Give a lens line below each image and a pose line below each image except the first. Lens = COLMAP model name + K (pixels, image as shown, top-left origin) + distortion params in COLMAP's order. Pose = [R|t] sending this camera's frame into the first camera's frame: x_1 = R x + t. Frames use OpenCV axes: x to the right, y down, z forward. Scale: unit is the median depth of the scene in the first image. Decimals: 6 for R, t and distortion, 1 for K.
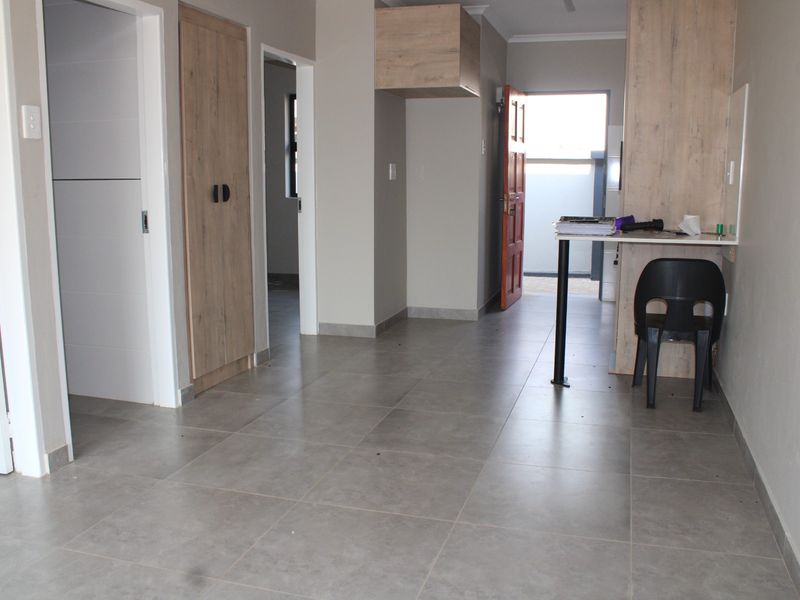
lens RADIAL K [[813.9, 0, 400.0], [0, 813.9, 300.0], [0, 0, 1]] dist [-0.015213, -0.016796]
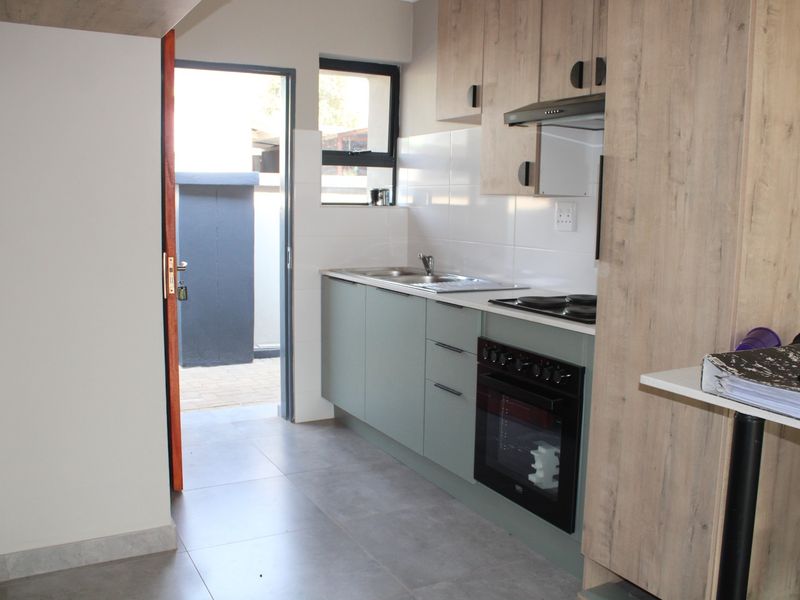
lens RADIAL K [[740.7, 0, 420.7], [0, 740.7, 302.2], [0, 0, 1]] dist [-0.135713, 0.112396]
pose [[0.691980, -0.083156, 0.717111, -0.099038], [0.093269, 0.995316, 0.025416, -0.123001], [-0.715866, 0.049297, 0.696495, 0.733217]]
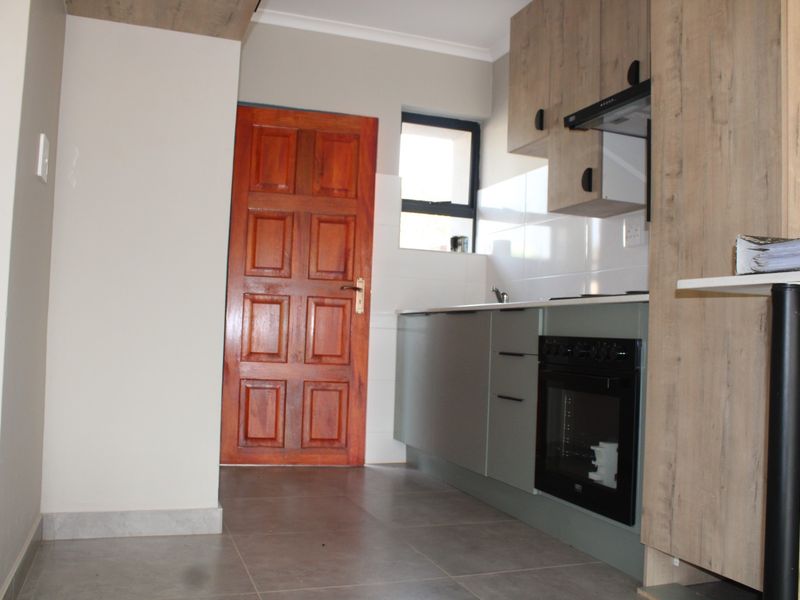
lens RADIAL K [[740.7, 0, 420.7], [0, 740.7, 302.2], [0, 0, 1]] dist [-0.135713, 0.112396]
pose [[0.790255, 0.050460, 0.610697, -0.075054], [0.064233, 0.984292, -0.164448, -0.028948], [-0.609402, 0.169183, 0.774601, 0.721710]]
